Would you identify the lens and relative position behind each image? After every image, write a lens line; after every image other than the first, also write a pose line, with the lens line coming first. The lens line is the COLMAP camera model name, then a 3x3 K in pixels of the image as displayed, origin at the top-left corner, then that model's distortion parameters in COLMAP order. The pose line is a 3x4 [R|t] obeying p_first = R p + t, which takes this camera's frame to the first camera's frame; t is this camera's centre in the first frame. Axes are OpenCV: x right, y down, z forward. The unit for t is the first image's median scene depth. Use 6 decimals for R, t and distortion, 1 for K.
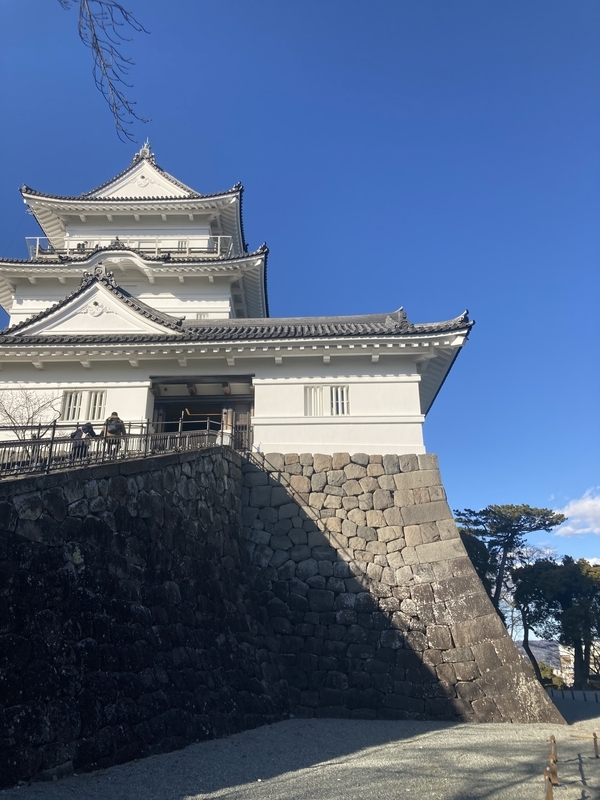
lens RADIAL K [[654.7, 0, 300.0], [0, 654.7, 400.0], [0, 0, 1]] dist [0.007110, -0.050942]
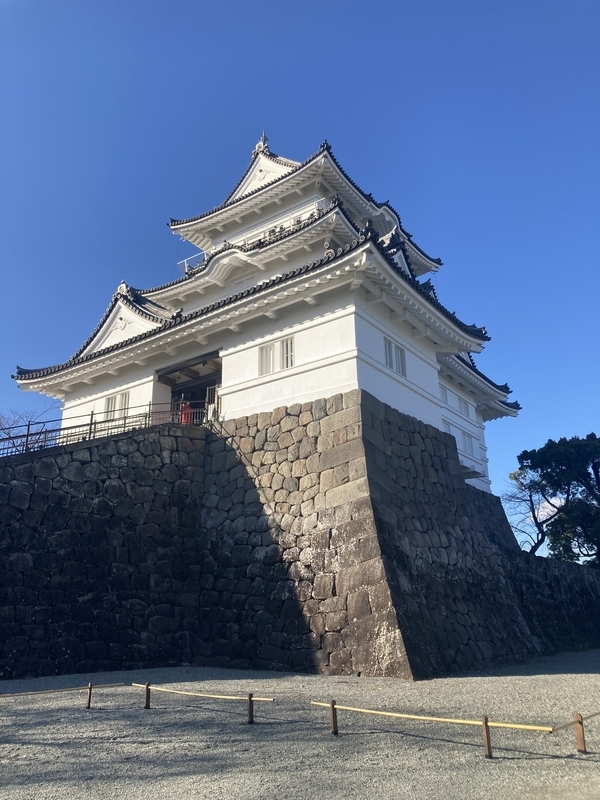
lens RADIAL K [[654.7, 0, 300.0], [0, 654.7, 400.0], [0, 0, 1]] dist [0.007110, -0.050942]
pose [[0.818319, -0.199899, -0.538882, 0.663234], [0.234722, 0.972054, -0.004148, 0.087220], [0.524652, -0.123093, 0.842371, 0.195712]]
